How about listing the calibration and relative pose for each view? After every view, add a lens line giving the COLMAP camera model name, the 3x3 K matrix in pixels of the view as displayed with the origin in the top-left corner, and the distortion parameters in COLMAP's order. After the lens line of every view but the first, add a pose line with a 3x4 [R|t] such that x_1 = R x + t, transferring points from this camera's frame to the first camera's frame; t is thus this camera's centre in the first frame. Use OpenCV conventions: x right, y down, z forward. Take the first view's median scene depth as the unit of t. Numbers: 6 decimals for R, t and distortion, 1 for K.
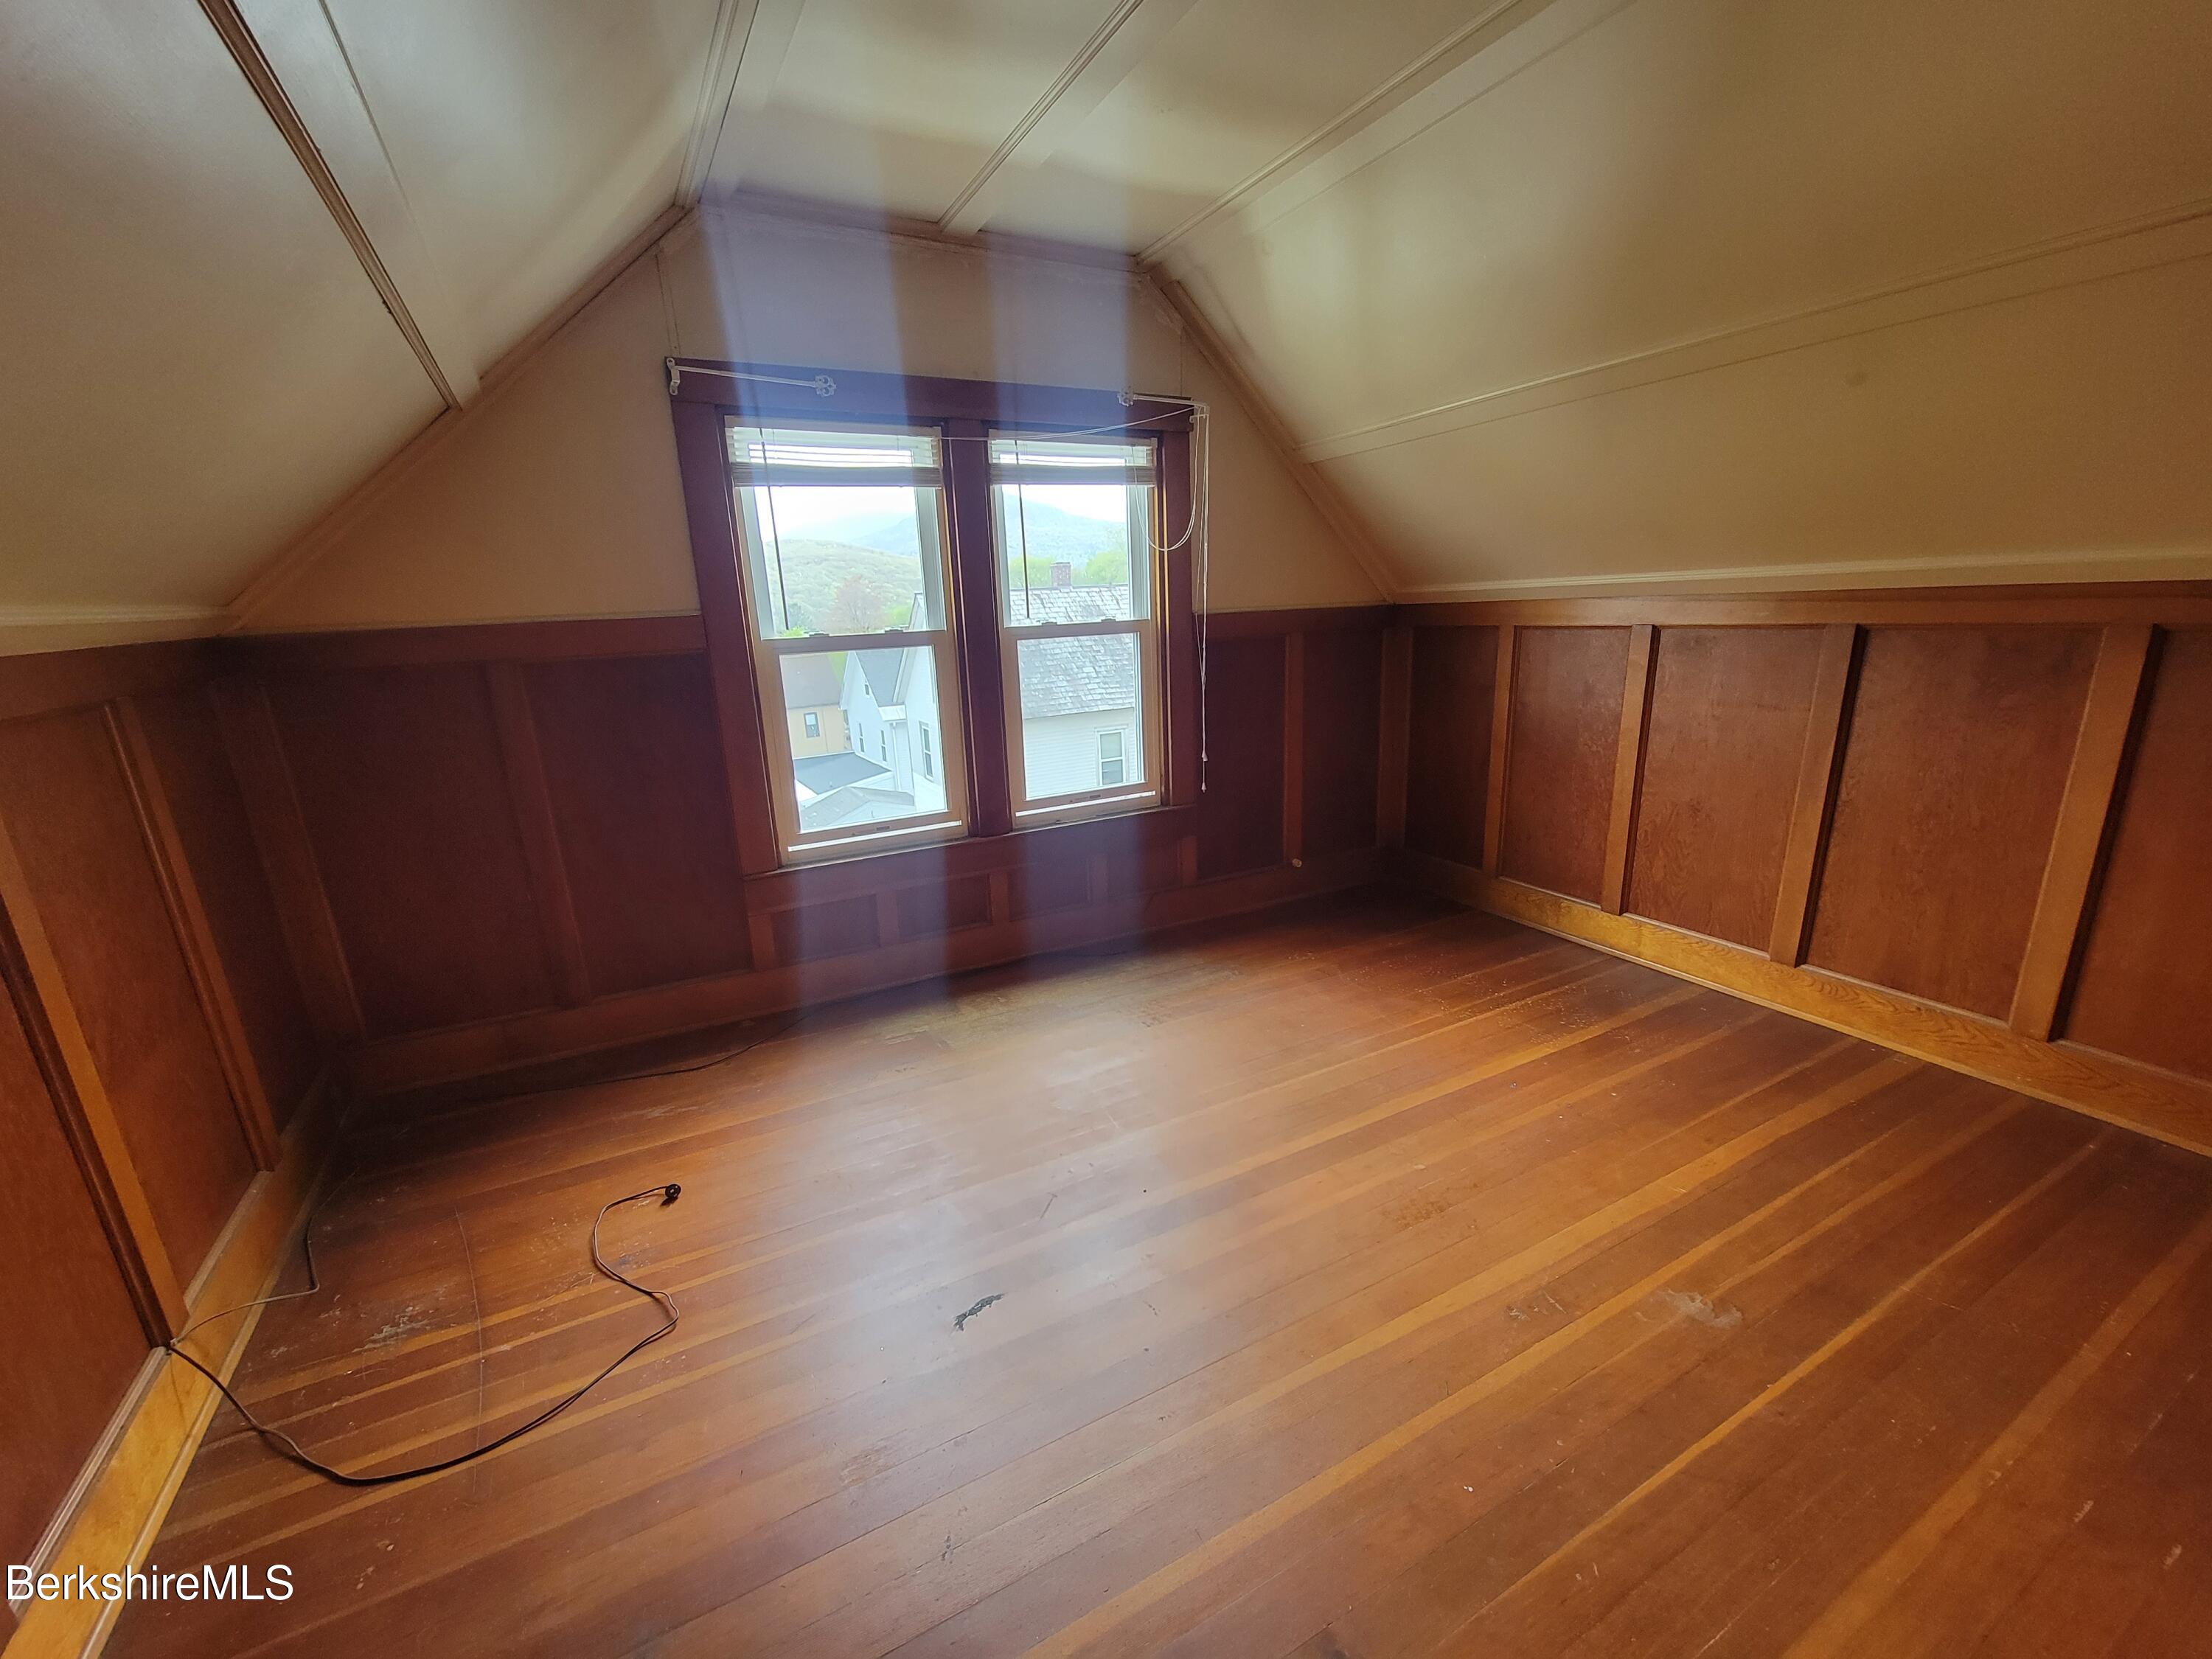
lens RADIAL K [[899.9, 0, 1076.9], [0, 899.9, 860.5], [0, 0, 1]] dist [0.000508, -0.001750]
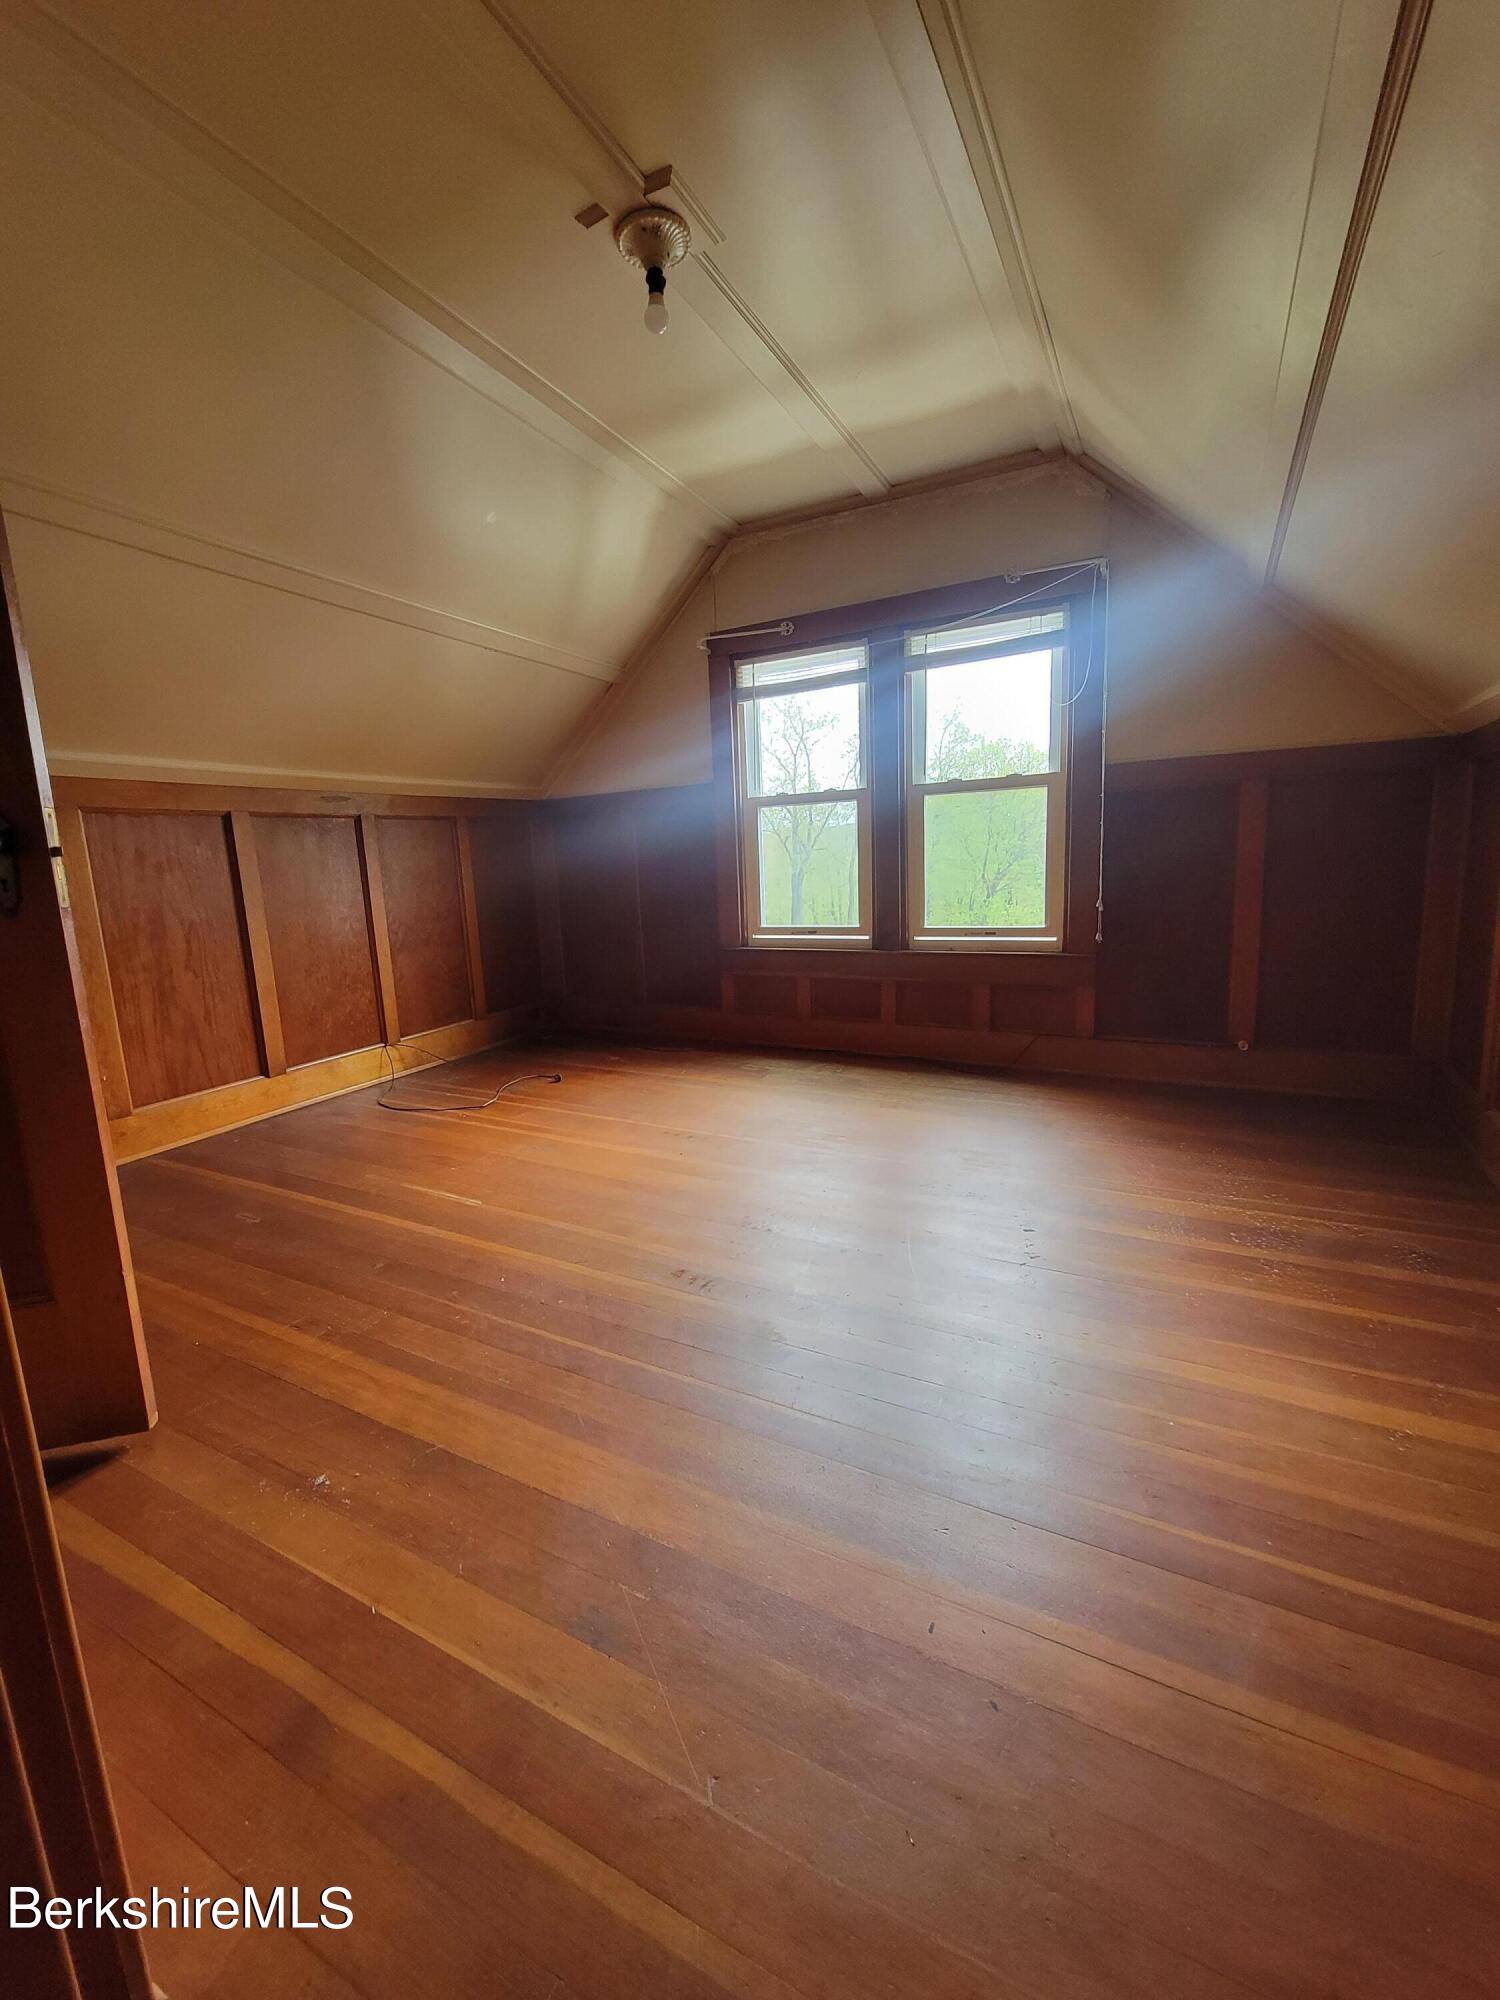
lens RADIAL K [[813.7, 0, 741.8], [0, 813.7, 1005.3], [0, 0, 1]] dist [0.000508, -0.001750]
pose [[0.556783, 0.160416, -0.815021, 0.737144], [-0.210224, 0.976446, 0.048573, 0.034022], [0.803616, 0.144292, 0.577392, 0.198048]]
